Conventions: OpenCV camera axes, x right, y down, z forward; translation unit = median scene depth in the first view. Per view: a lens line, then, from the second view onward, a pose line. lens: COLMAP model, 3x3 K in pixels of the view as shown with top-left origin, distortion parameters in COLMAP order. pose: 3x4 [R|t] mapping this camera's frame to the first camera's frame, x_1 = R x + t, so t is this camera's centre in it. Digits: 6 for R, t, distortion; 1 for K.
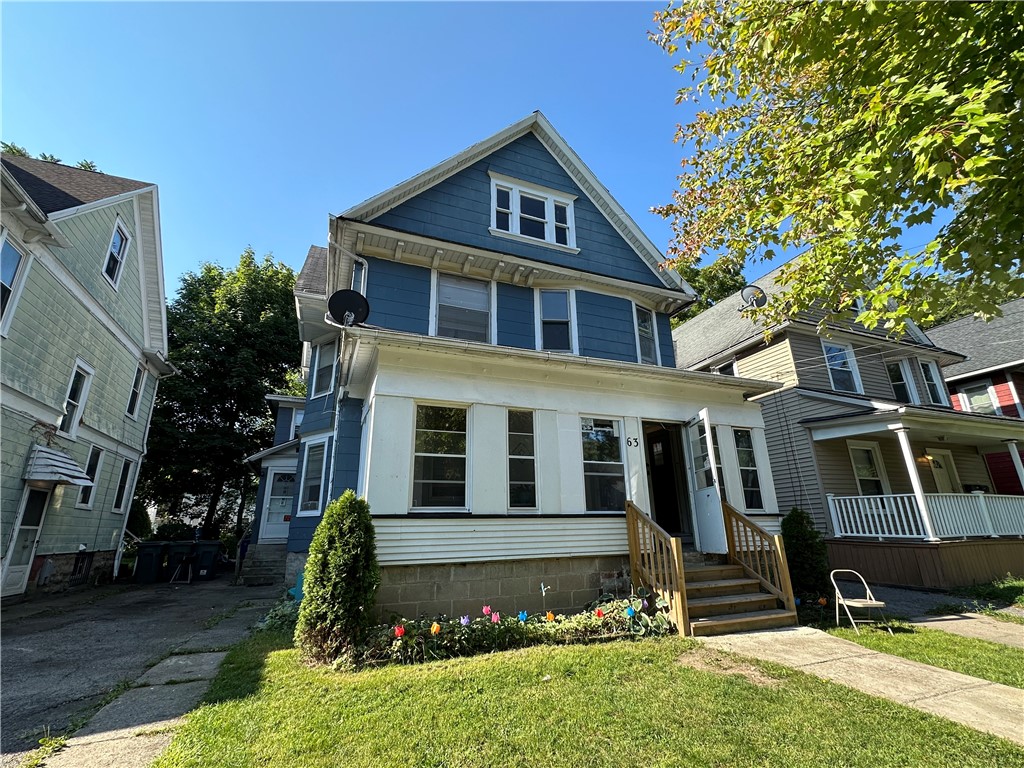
lens RADIAL K [[461.2, 0, 513.2], [0, 461.2, 390.4], [0, 0, 1]] dist [0.003661, 0.000190]
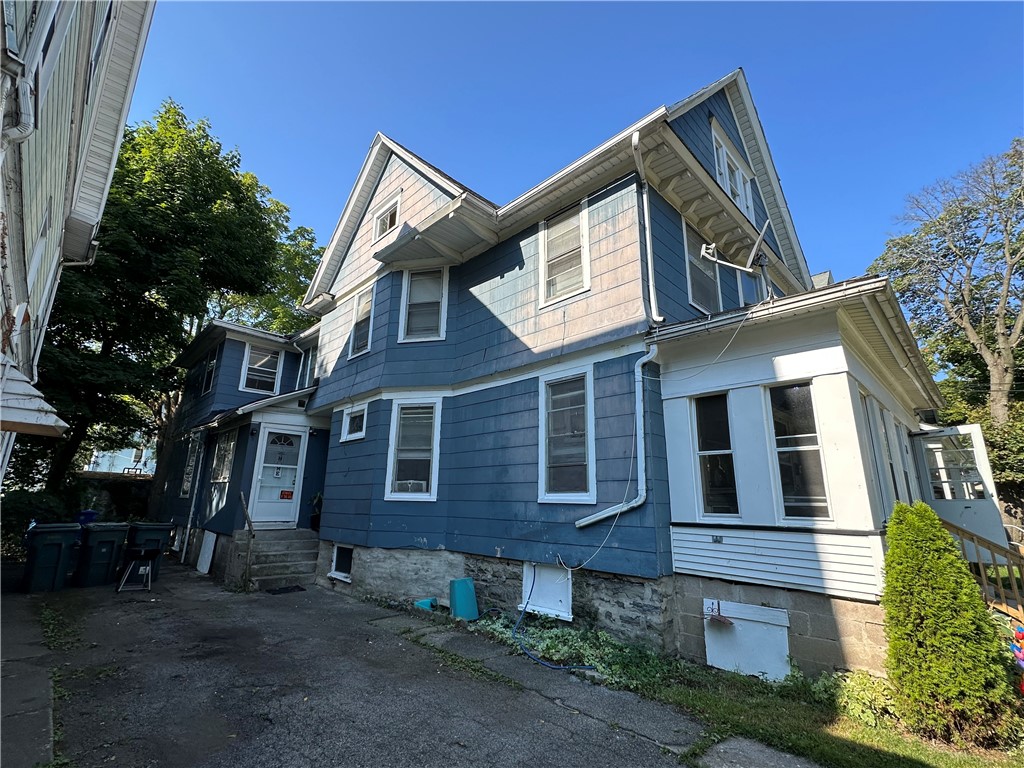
lens RADIAL K [[461.2, 0, 508.9], [0, 461.2, 378.4], [0, 0, 1]] dist [0.003661, 0.000190]
pose [[0.929179, 0.128431, 0.346601, -0.434226], [-0.143541, 0.989478, 0.018165, 0.030611], [-0.340621, -0.066630, 0.937837, 0.209743]]
